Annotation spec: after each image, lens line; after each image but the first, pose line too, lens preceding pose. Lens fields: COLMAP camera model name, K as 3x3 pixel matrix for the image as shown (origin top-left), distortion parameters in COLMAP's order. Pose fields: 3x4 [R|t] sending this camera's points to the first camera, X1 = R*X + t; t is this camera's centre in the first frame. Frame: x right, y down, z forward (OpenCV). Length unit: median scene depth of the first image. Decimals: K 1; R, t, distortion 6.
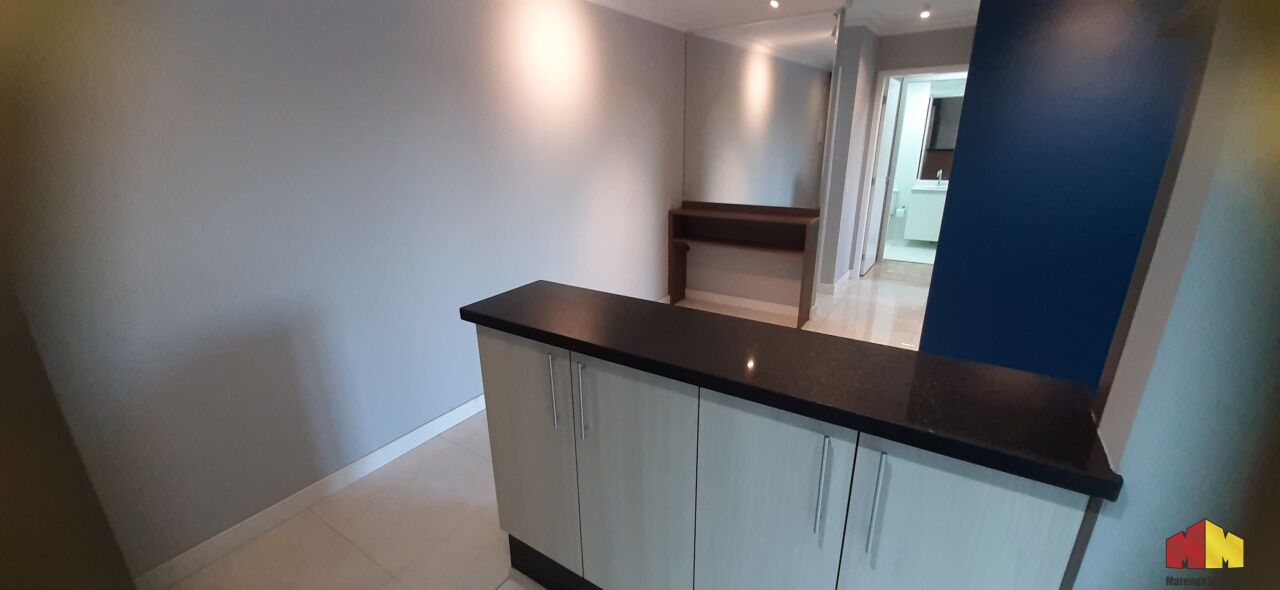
lens RADIAL K [[500.5, 0, 626.5], [0, 500.5, 302.2], [0, 0, 1]] dist [0.007957, -0.000182]
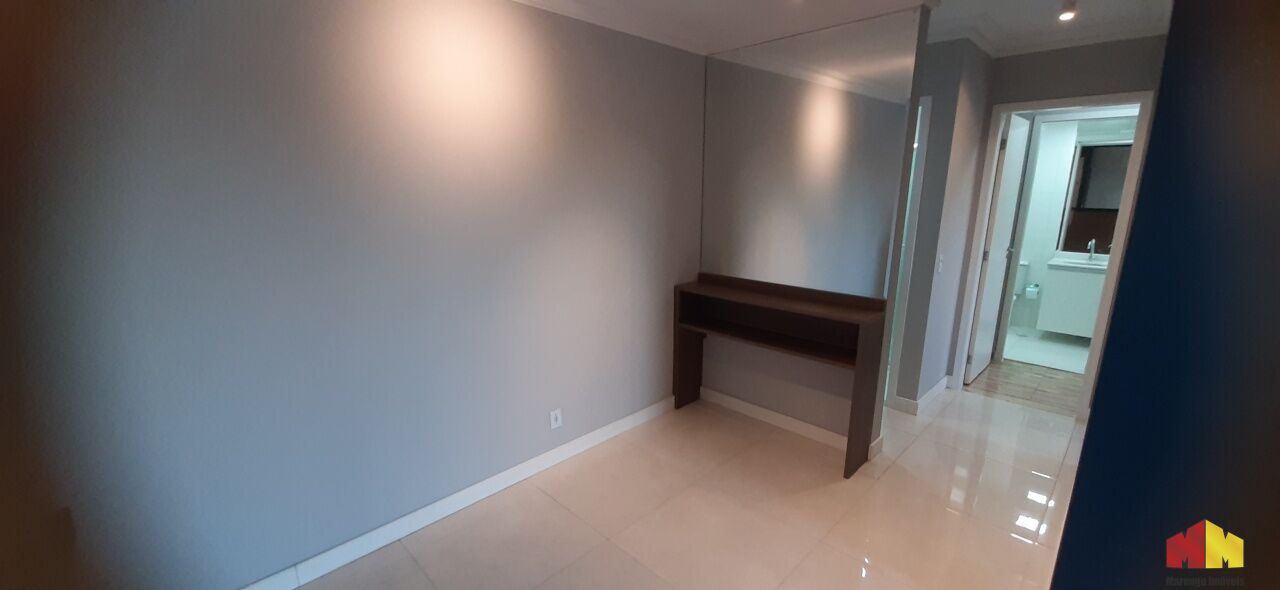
lens RADIAL K [[503.3, 0, 622.1], [0, 503.3, 298.9], [0, 0, 1]] dist [0.021827, -0.016490]
pose [[0.979967, 0.061381, -0.189464, 0.140836], [-0.079167, 0.992989, -0.087778, -0.084001], [0.182748, 0.101019, 0.977956, 0.232356]]
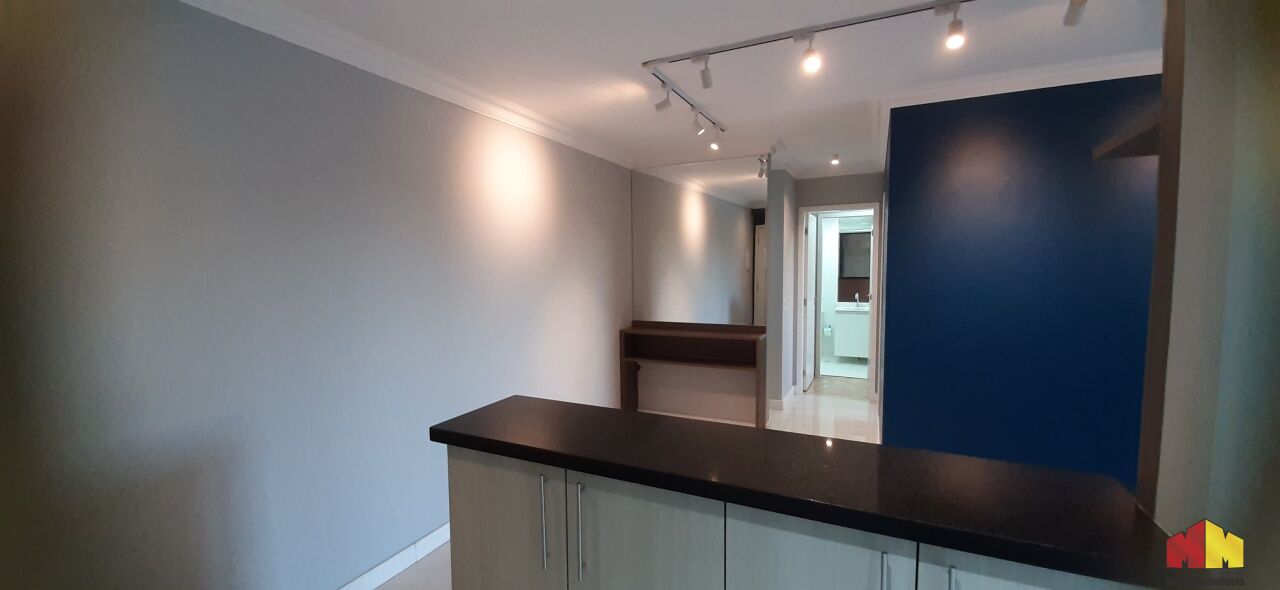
lens RADIAL K [[500.5, 0, 626.5], [0, 500.5, 302.2], [0, 0, 1]] dist [0.007957, -0.000182]
pose [[0.991072, -0.002448, 0.133308, -0.033513], [0.035085, 0.969383, -0.243034, 0.007748], [-0.128632, 0.245541, 0.960814, 0.019013]]
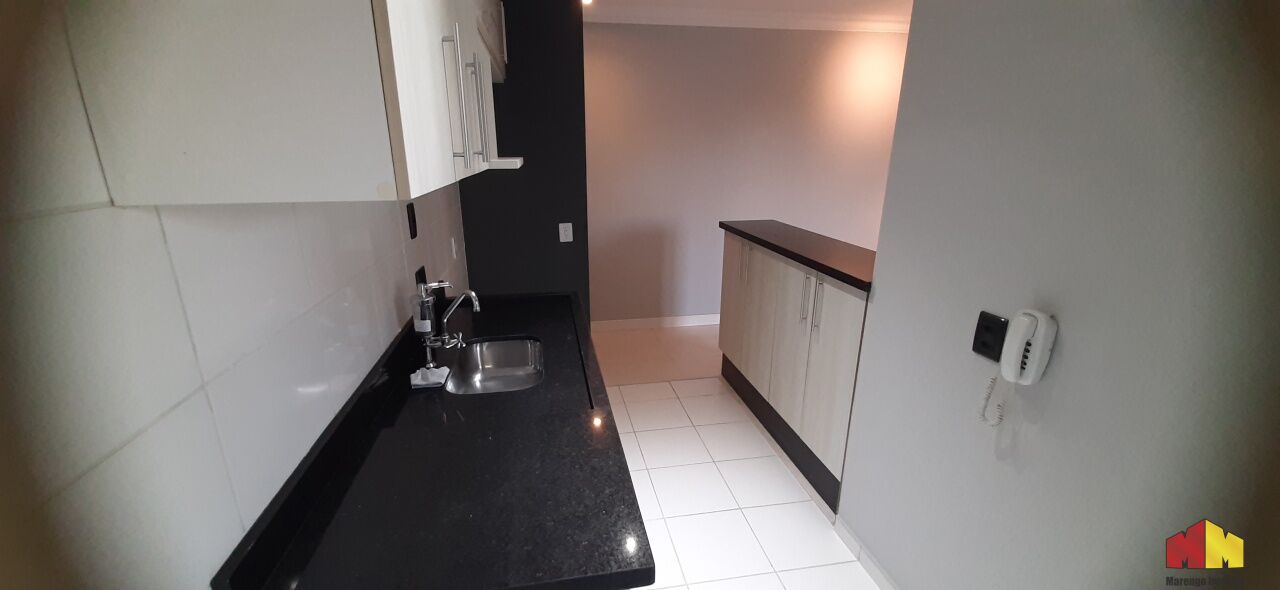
lens RADIAL K [[500.5, 0, 626.5], [0, 500.5, 302.2], [0, 0, 1]] dist [0.007957, -0.000182]
pose [[0.693783, 0.208405, -0.689371, 0.256351], [-0.198651, 0.975458, 0.094970, 0.064364], [0.692244, 0.071056, 0.718156, -0.191415]]
